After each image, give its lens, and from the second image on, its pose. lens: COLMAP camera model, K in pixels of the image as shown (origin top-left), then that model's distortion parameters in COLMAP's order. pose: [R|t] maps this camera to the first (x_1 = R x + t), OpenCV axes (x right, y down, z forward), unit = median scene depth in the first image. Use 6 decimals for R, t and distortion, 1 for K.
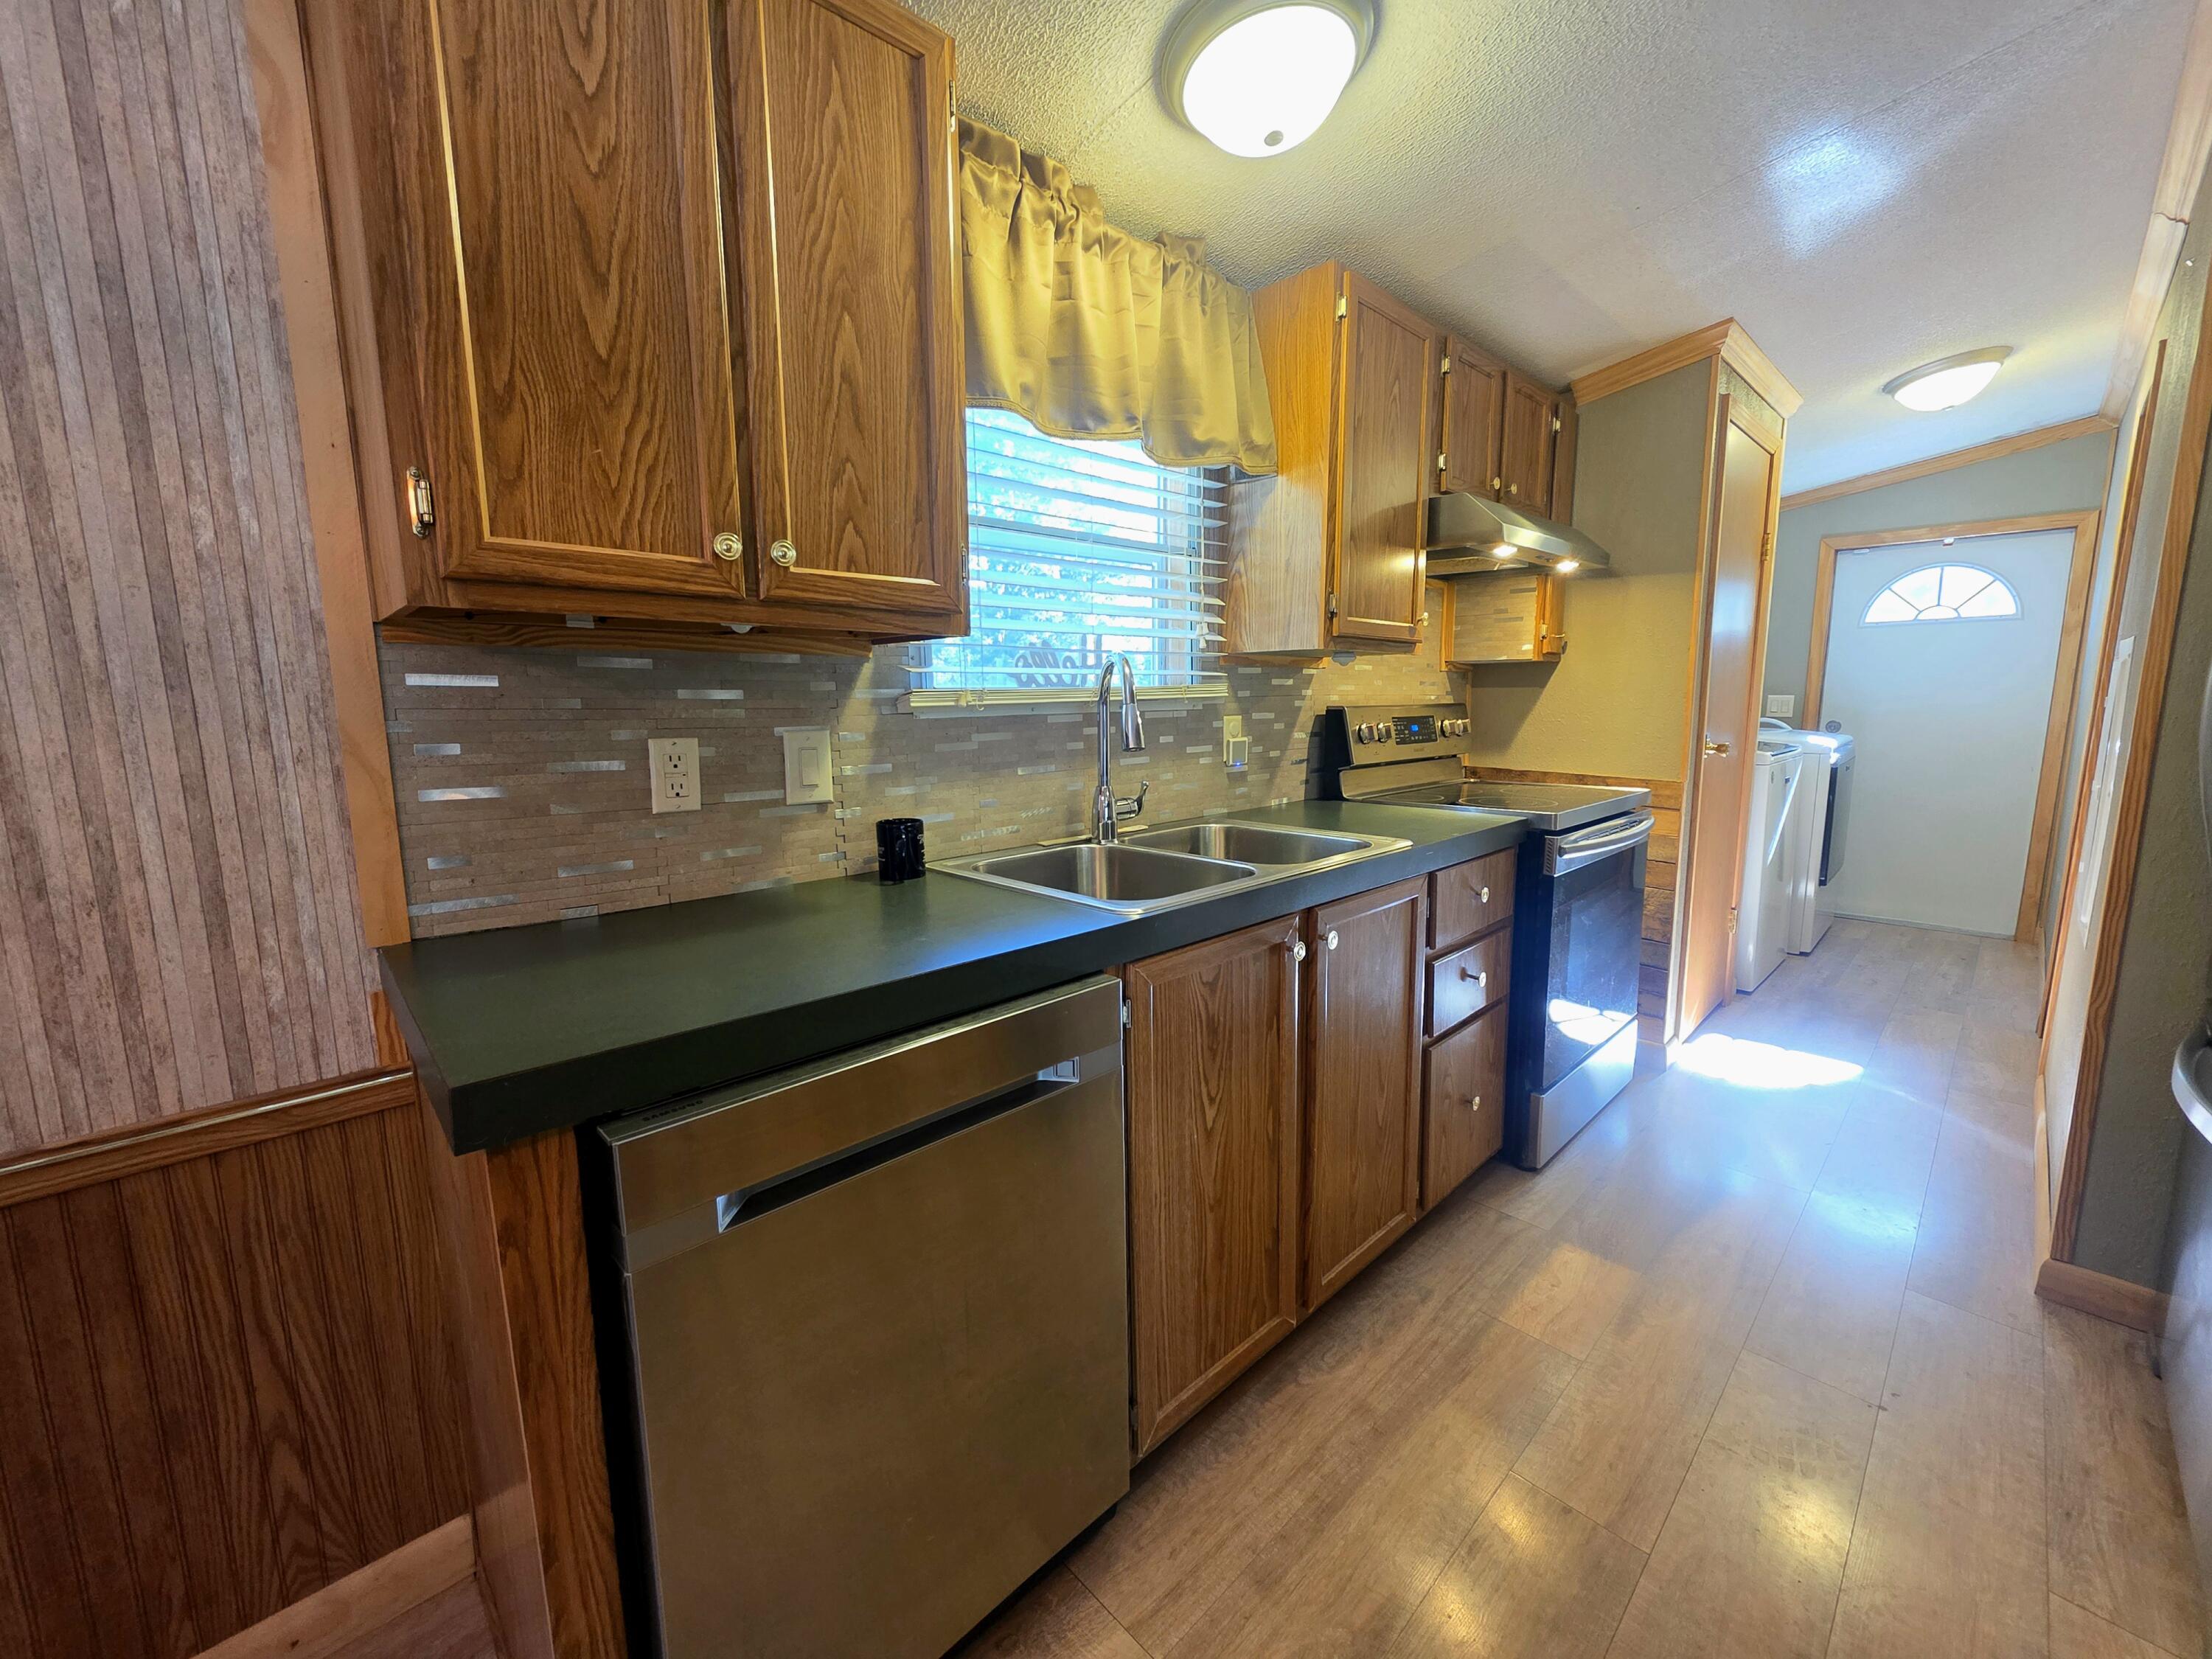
lens RADIAL K [[881.6, 0, 1114.5], [0, 881.6, 820.1], [0, 0, 1]] dist [0.000395, 0.000982]
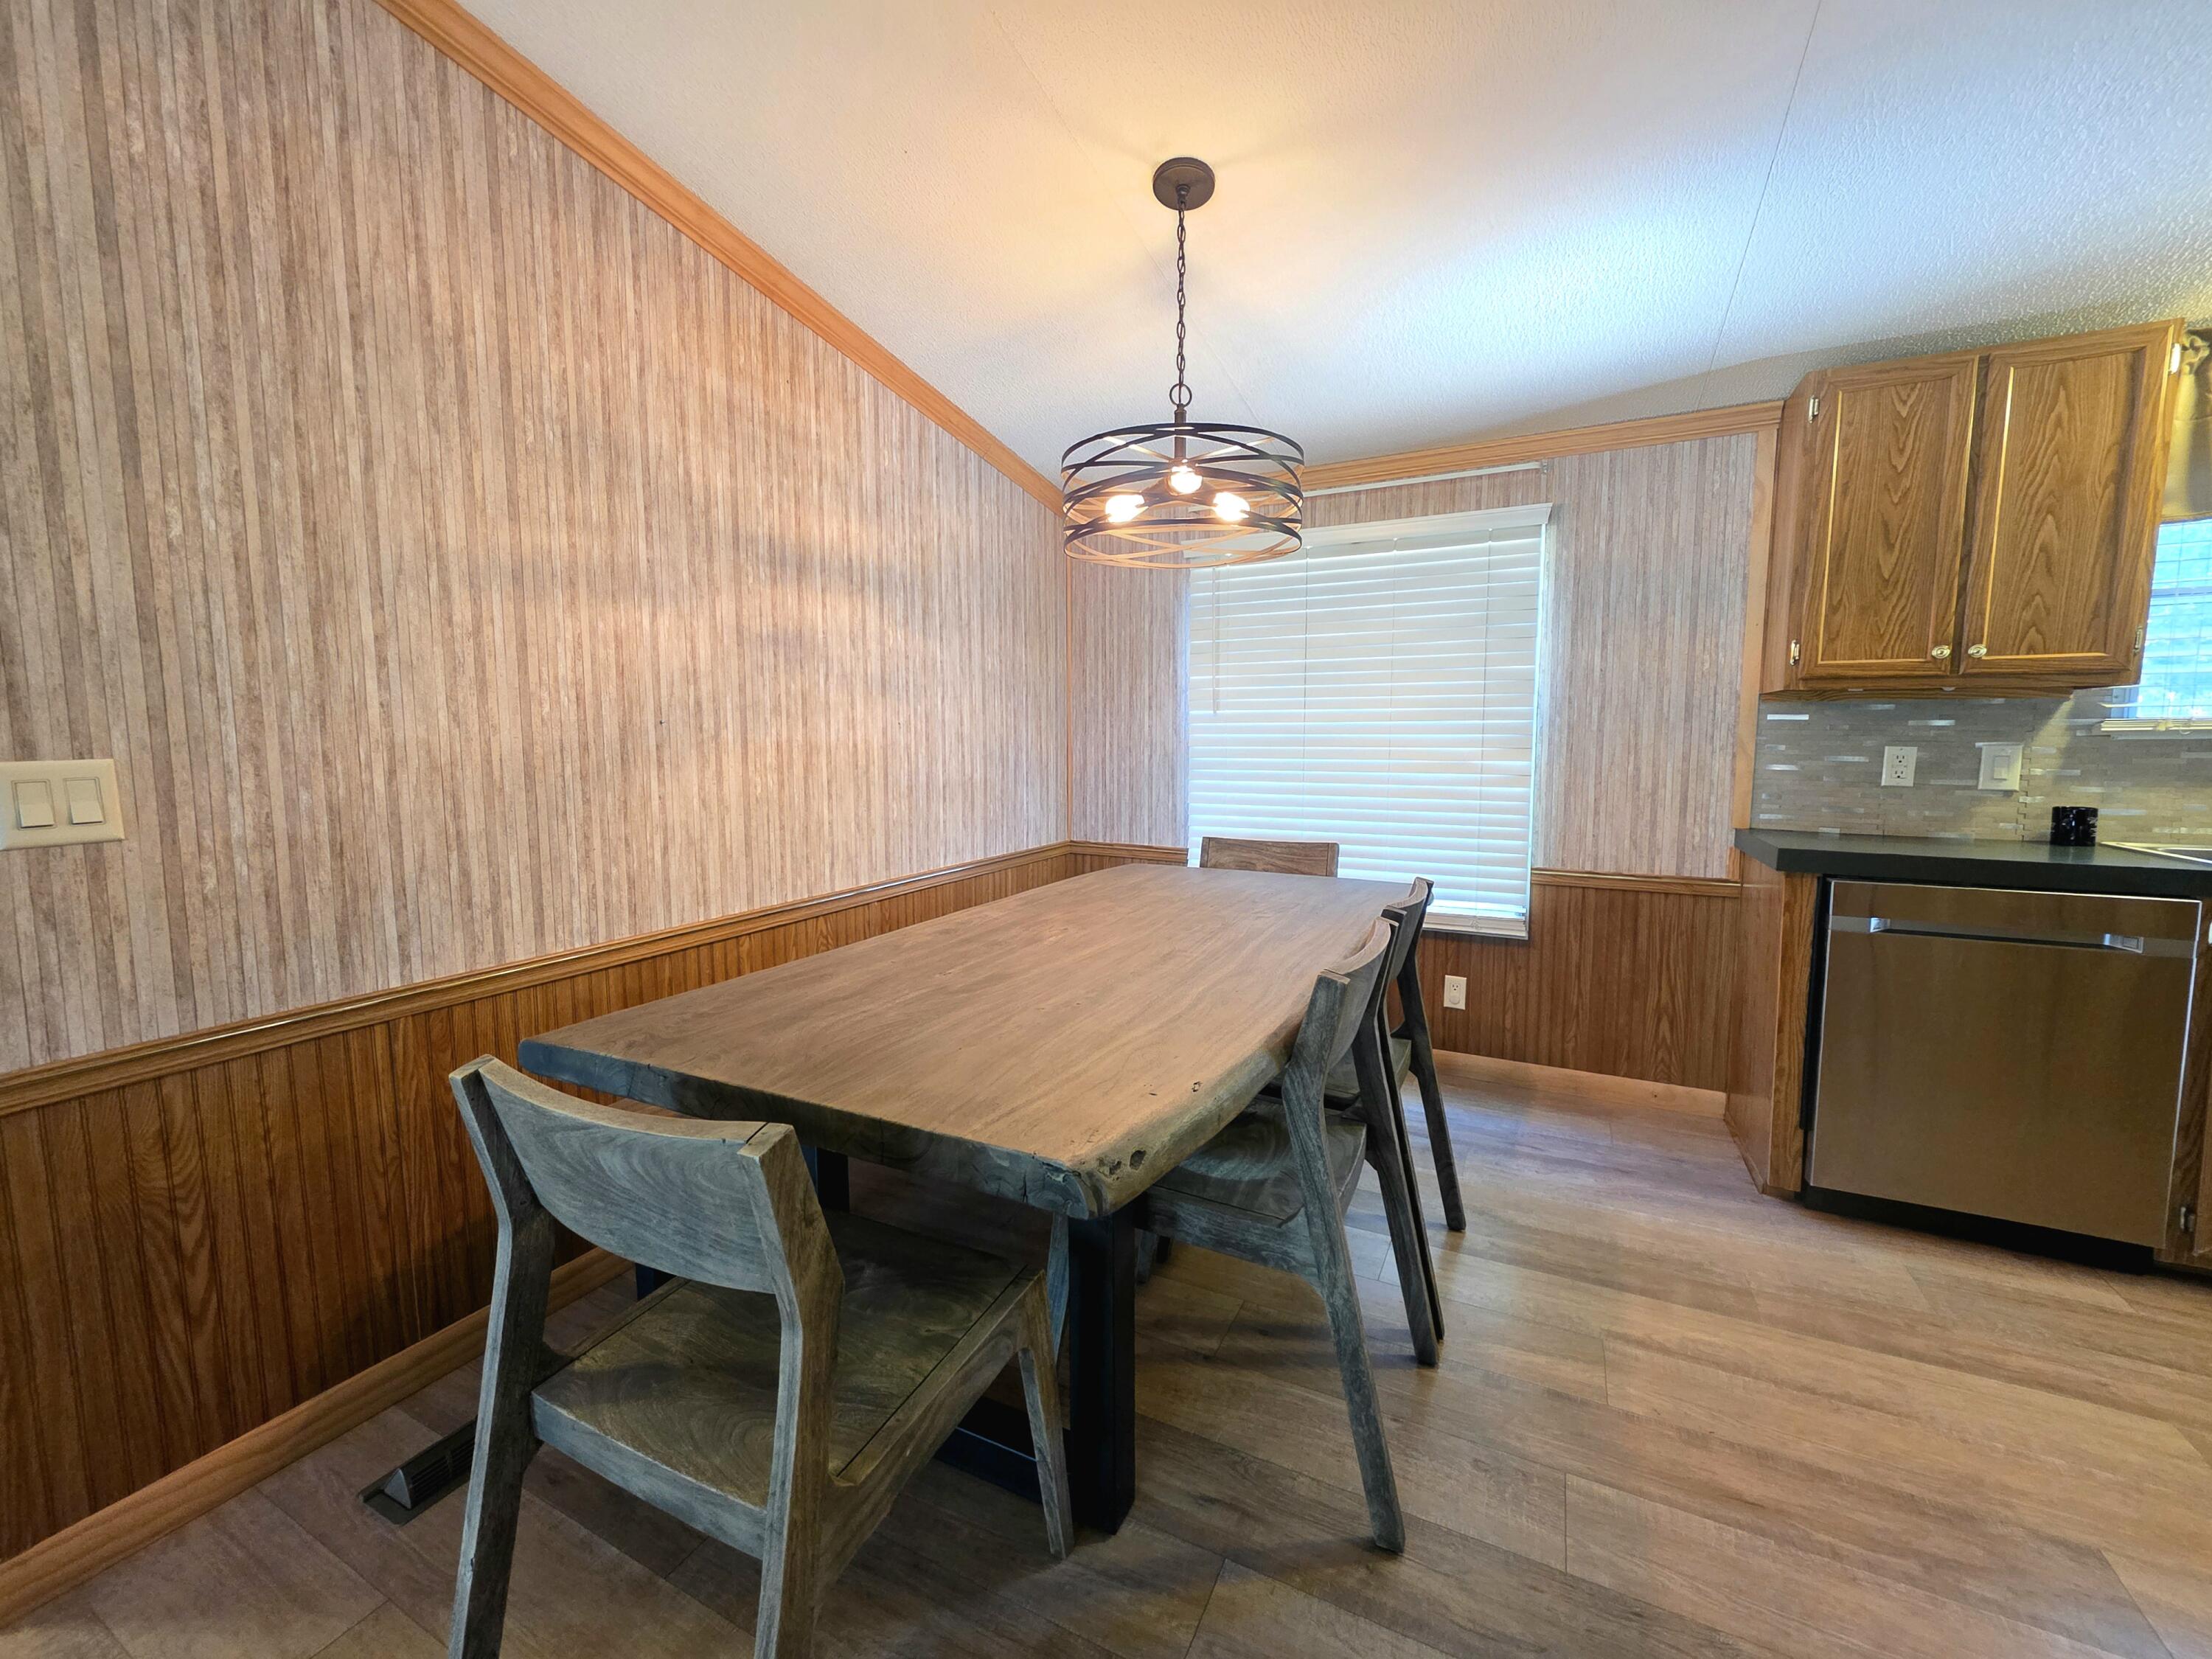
lens RADIAL K [[881.6, 0, 1109.7], [0, 881.6, 820.7], [0, 0, 1]] dist [0.000395, 0.000982]
pose [[0.326372, 0.099547, -0.939985, 0.652354], [-0.132021, 0.989492, 0.058951, 0.156536], [0.935976, 0.104858, 0.336085, -1.061305]]
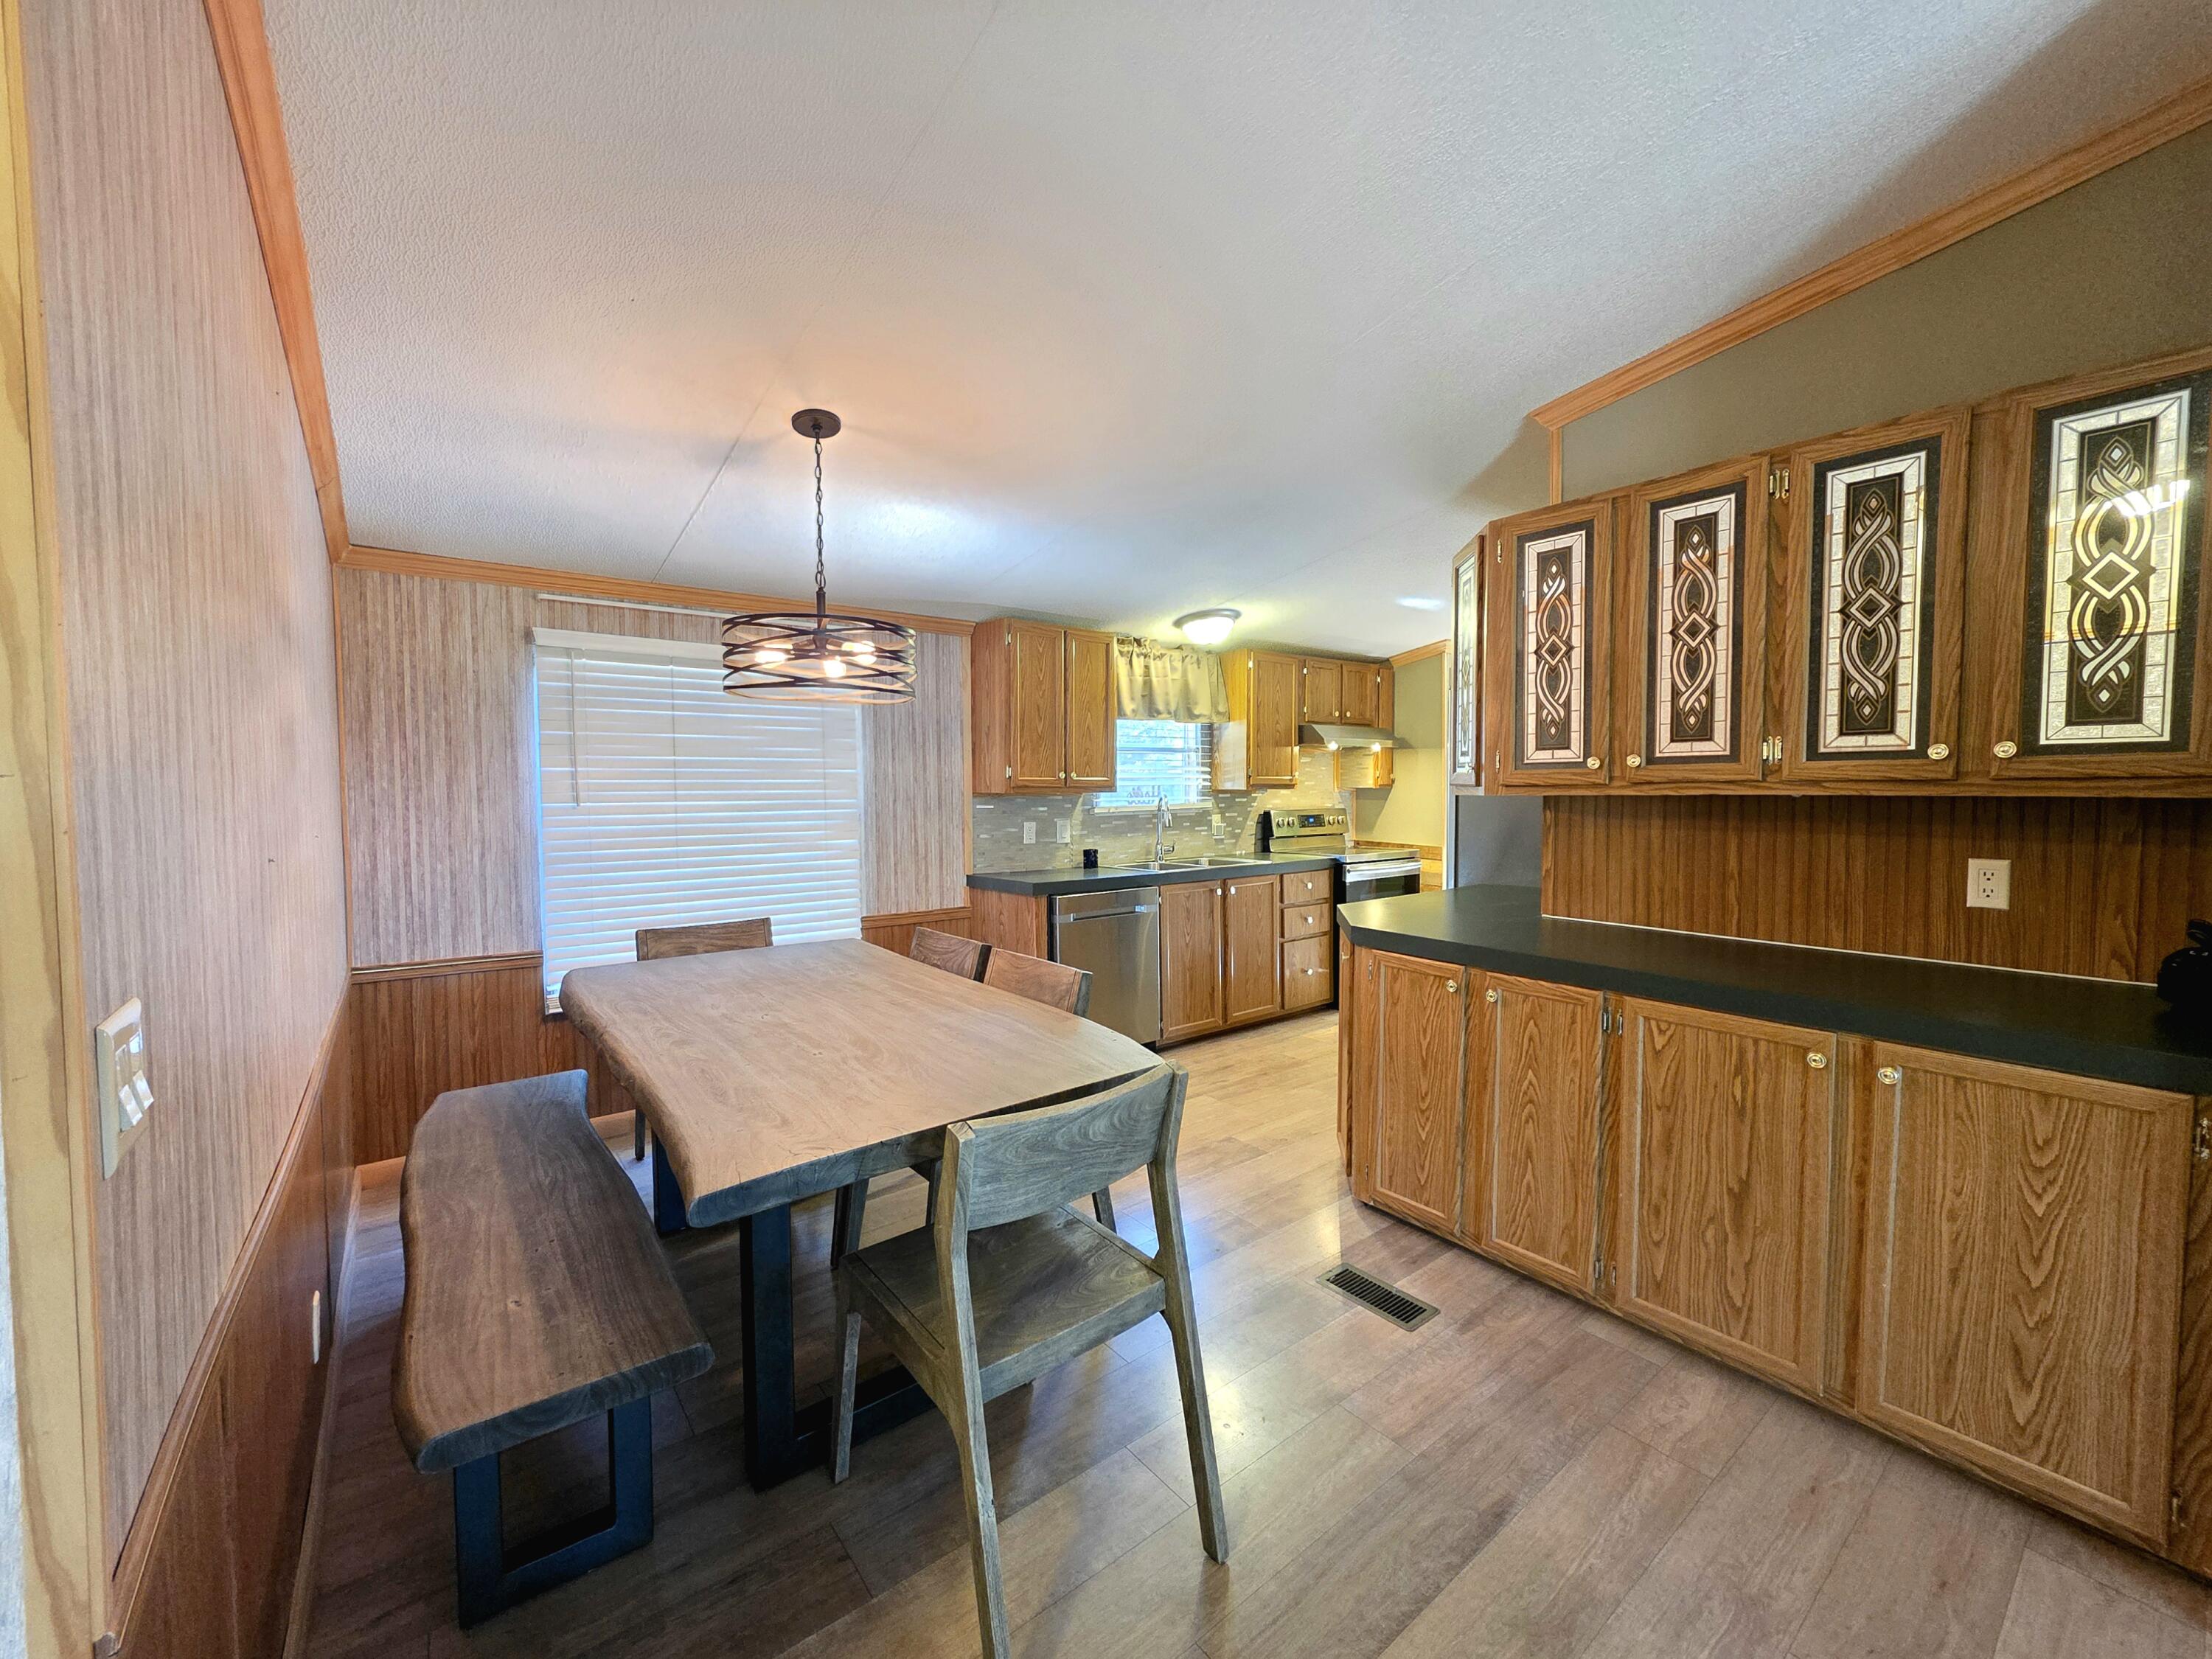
lens RADIAL K [[881.6, 0, 1093.9], [0, 881.6, 827.2], [0, 0, 1]] dist [0.000395, 0.000982]
pose [[0.992412, 0.008917, -0.122633, 0.148933], [-0.020222, 0.995622, -0.091254, 0.211542], [0.121282, 0.093042, 0.988248, -2.119238]]
